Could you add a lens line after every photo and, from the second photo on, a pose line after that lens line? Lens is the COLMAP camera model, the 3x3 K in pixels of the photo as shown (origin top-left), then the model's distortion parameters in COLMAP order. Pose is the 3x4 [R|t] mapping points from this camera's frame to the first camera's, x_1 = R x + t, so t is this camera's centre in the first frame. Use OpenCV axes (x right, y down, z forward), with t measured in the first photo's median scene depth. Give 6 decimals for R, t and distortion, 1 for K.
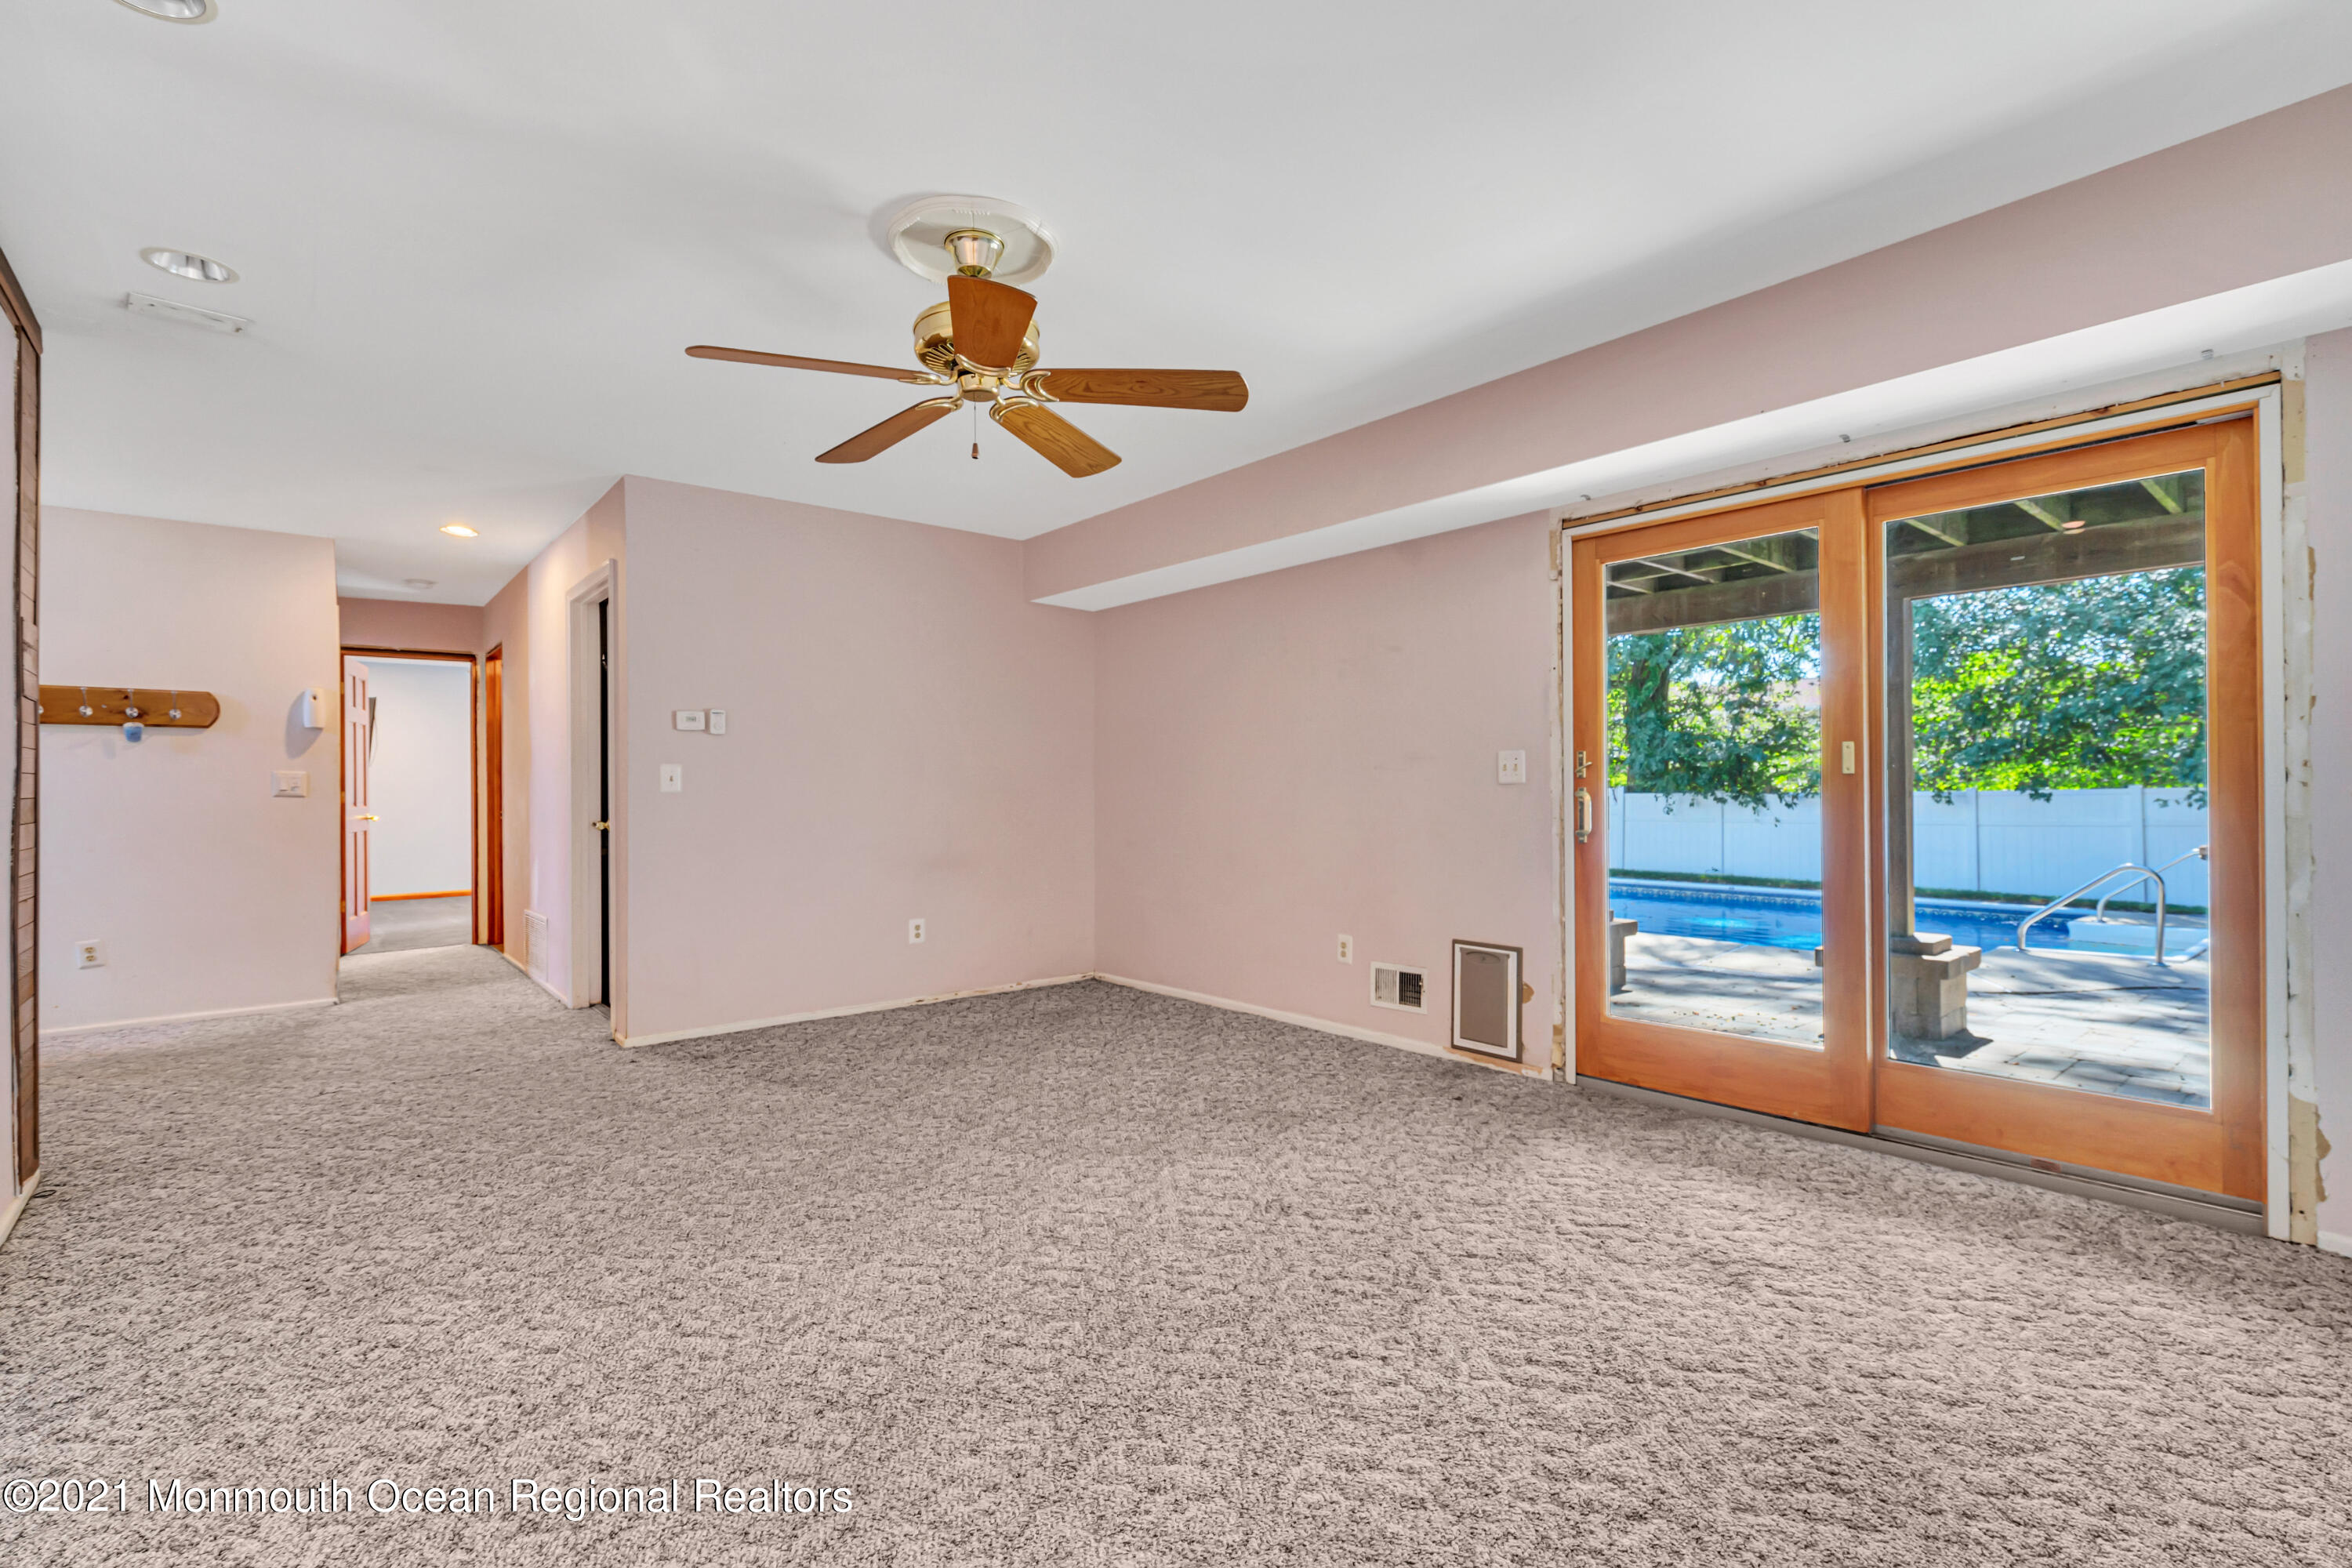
lens RADIAL K [[1059.8, 0, 1169.4], [0, 1059.8, 787.4], [0, 0, 1]] dist [-0.001771, 0.000124]
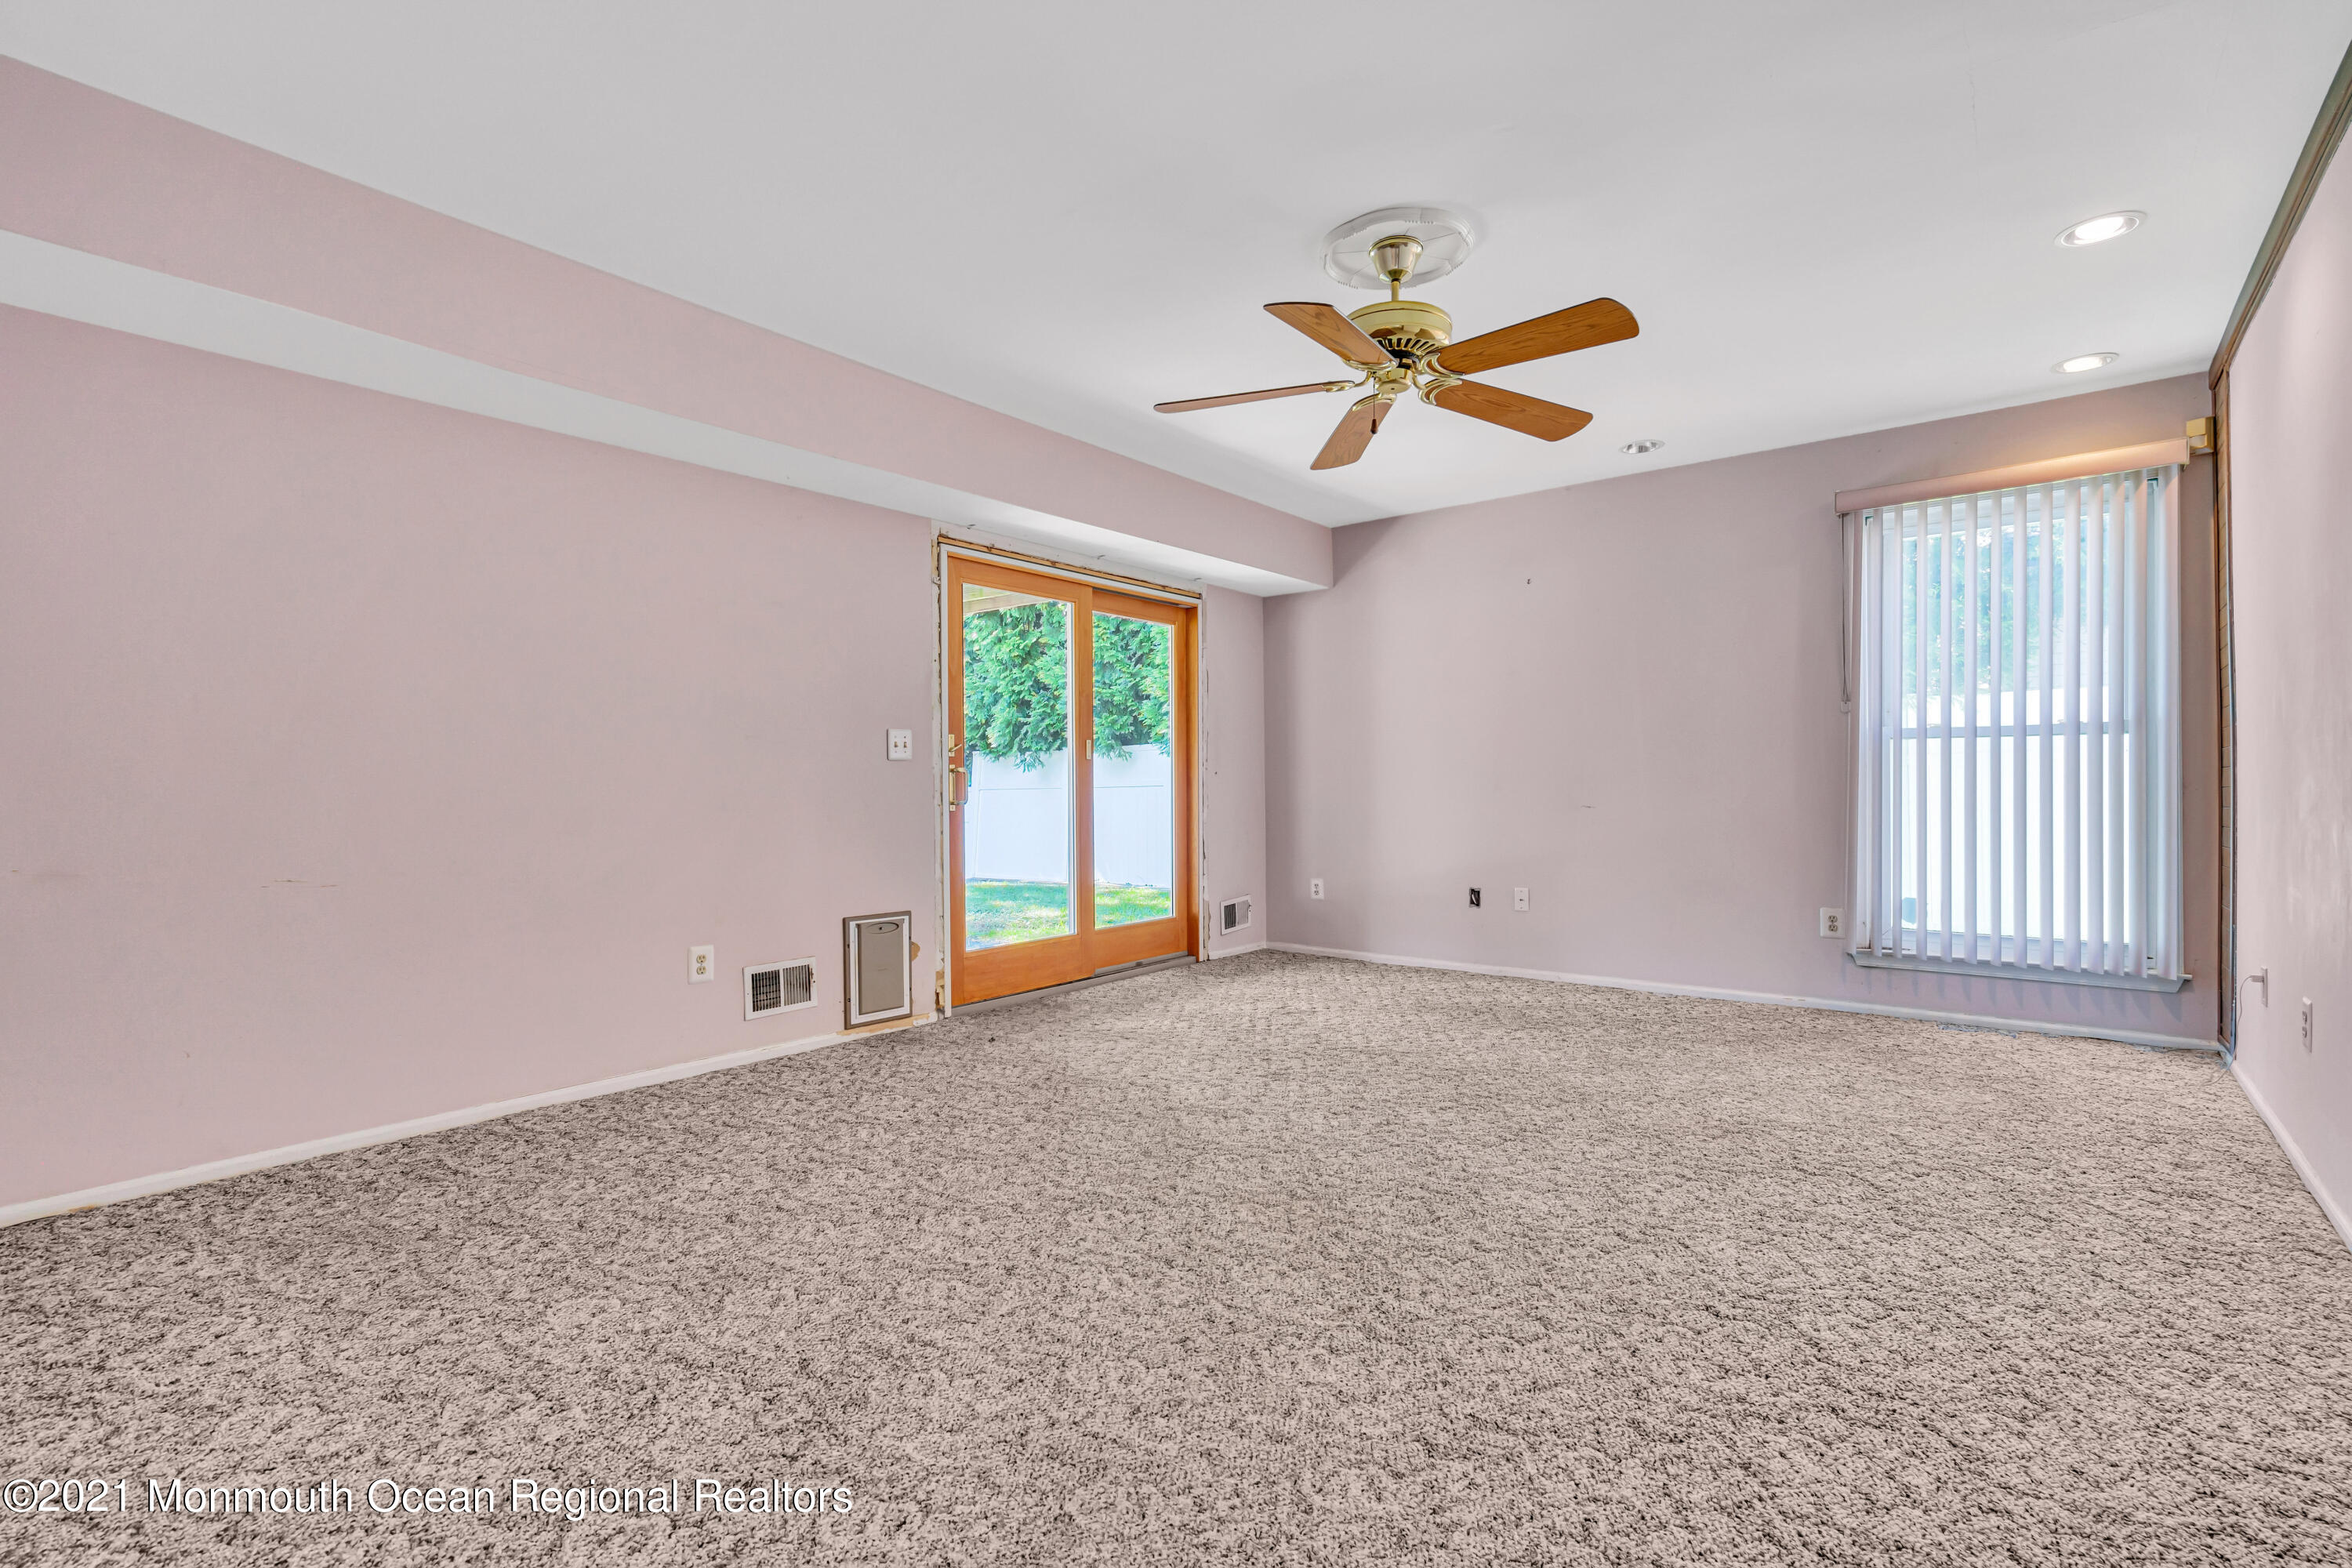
lens RADIAL K [[1059.8, 0, 1169.4], [0, 1059.8, 787.4], [0, 0, 1]] dist [-0.001771, 0.000124]
pose [[-0.175173, 0.008548, 0.984501, -0.802744], [0.009777, 0.999928, -0.006942, 0.034973], [-0.984489, 0.008410, -0.175244, 0.940490]]
